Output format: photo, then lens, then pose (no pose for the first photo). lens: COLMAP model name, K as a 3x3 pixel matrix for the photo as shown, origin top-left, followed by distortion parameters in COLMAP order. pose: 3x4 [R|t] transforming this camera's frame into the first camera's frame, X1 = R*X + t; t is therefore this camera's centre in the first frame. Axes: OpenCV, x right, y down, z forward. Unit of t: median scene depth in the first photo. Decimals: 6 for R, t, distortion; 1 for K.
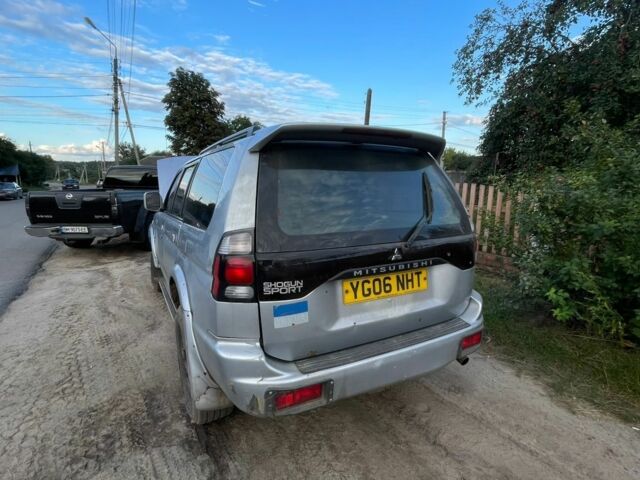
lens RADIAL K [[345.6, 0, 318.2], [0, 345.6, 239.1], [0, 0, 1]] dist [-0.014160, 0.007156]
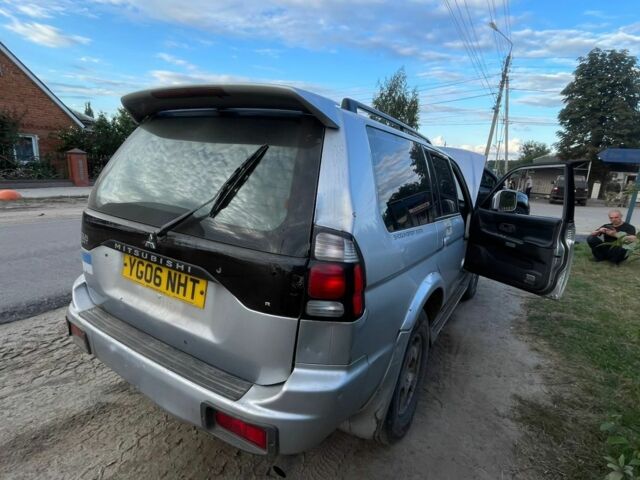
lens RADIAL K [[345.6, 0, 320.5], [0, 345.6, 238.6], [0, 0, 1]] dist [-0.014160, 0.007156]
pose [[0.507134, 0.212405, -0.835284, 0.590463], [-0.211848, 0.970143, 0.118077, -0.076342], [0.835425, 0.117073, 0.536991, 0.476175]]
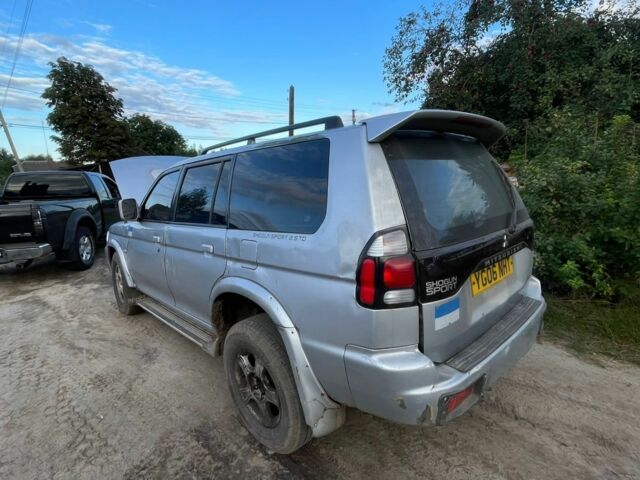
lens RADIAL K [[345.6, 0, 318.6], [0, 345.6, 239.1], [0, 0, 1]] dist [-0.014160, 0.007156]
pose [[0.966260, -0.086494, 0.242613, -0.293333], [0.085478, 0.996231, 0.014735, -0.012834], [-0.242973, 0.006501, 0.970011, 0.078495]]
